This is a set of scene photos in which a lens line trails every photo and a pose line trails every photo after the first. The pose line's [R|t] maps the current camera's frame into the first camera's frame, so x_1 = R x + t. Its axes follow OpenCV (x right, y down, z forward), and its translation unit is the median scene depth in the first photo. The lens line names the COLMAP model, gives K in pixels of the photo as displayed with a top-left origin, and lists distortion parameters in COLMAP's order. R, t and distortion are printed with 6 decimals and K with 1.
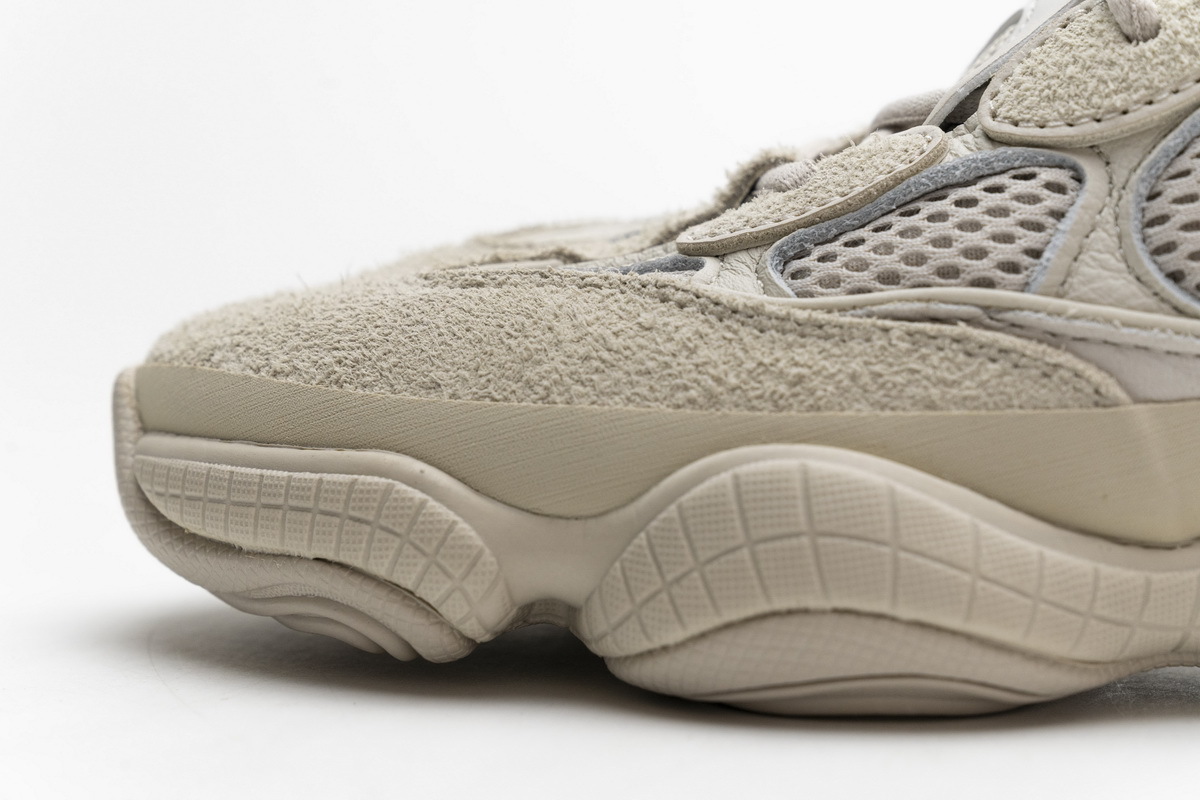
lens RADIAL K [[2365.3, 0, 600.0], [0, 2365.3, 400.0], [0, 0, 1]] dist [0.055760, -0.024246]
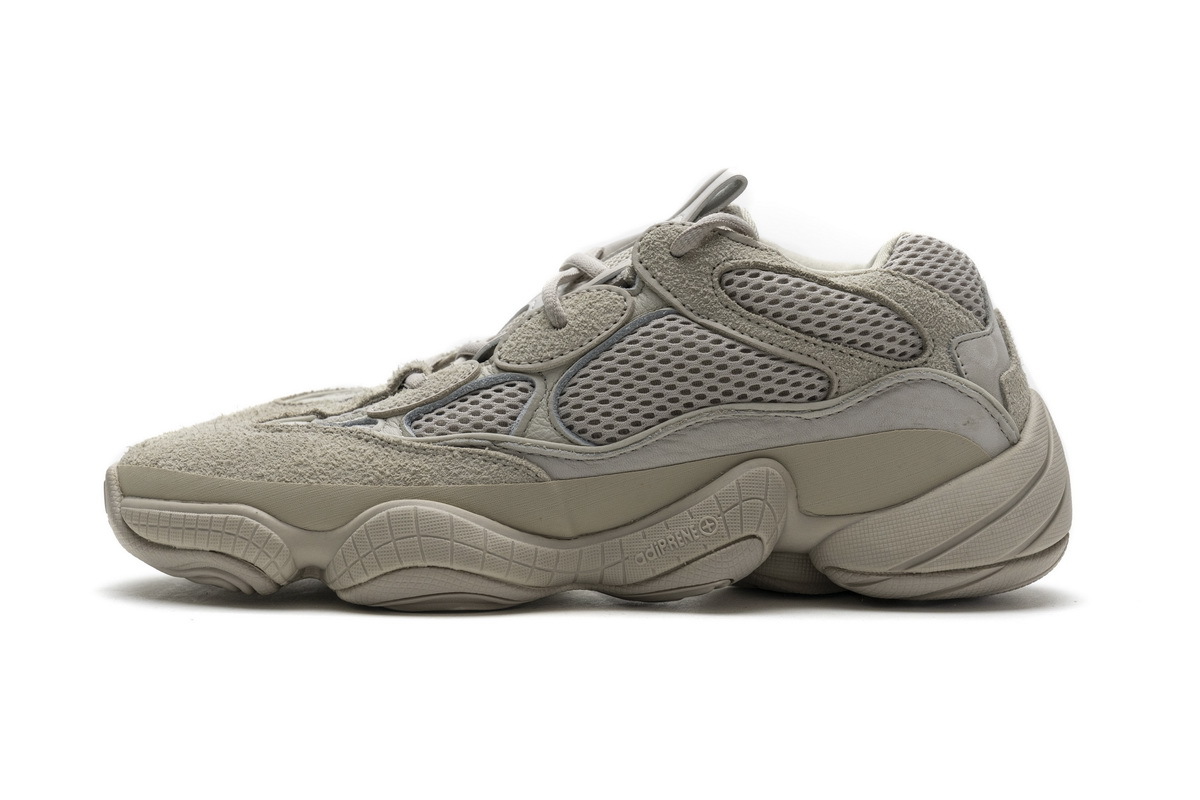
lens RADIAL K [[2365.3, 0, 600.0], [0, 2365.3, 400.0], [0, 0, 1]] dist [0.055760, -0.024246]
pose [[0.995684, -0.009528, 0.092322, 0.048606], [0.011161, 0.999790, -0.017186, -0.037566], [-0.092139, 0.018143, 0.995581, -1.382406]]
